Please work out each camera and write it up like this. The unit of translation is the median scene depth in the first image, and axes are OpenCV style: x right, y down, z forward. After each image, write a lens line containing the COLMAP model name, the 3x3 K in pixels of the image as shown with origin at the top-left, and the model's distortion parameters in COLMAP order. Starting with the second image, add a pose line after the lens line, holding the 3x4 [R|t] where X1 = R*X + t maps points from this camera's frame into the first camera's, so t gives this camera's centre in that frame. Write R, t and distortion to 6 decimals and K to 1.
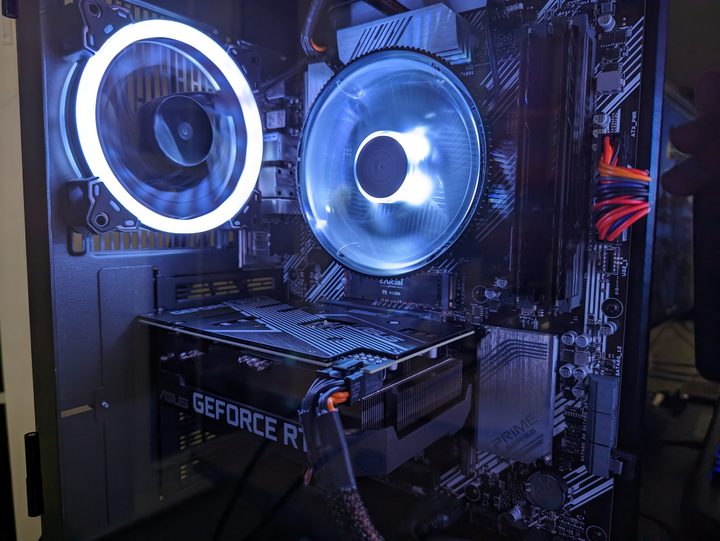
lens RADIAL K [[538.4, 0, 337.4], [0, 538.4, 272.1], [0, 0, 1]] dist [0.010873, -0.002409]
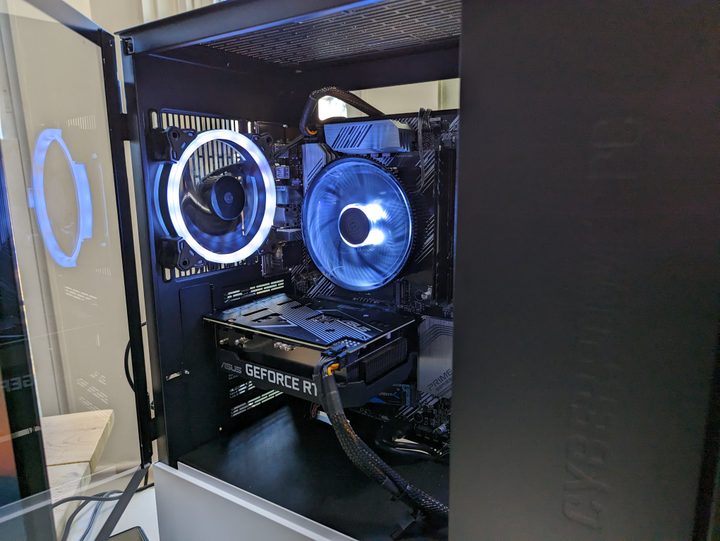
lens RADIAL K [[538.4, 0, 337.4], [0, 538.4, 272.1], [0, 0, 1]] dist [0.010873, -0.002409]
pose [[0.999262, -0.032478, 0.020493, -0.008952], [0.030455, 0.995265, 0.092299, -0.206598], [-0.023393, -0.091607, 0.995520, -0.645671]]
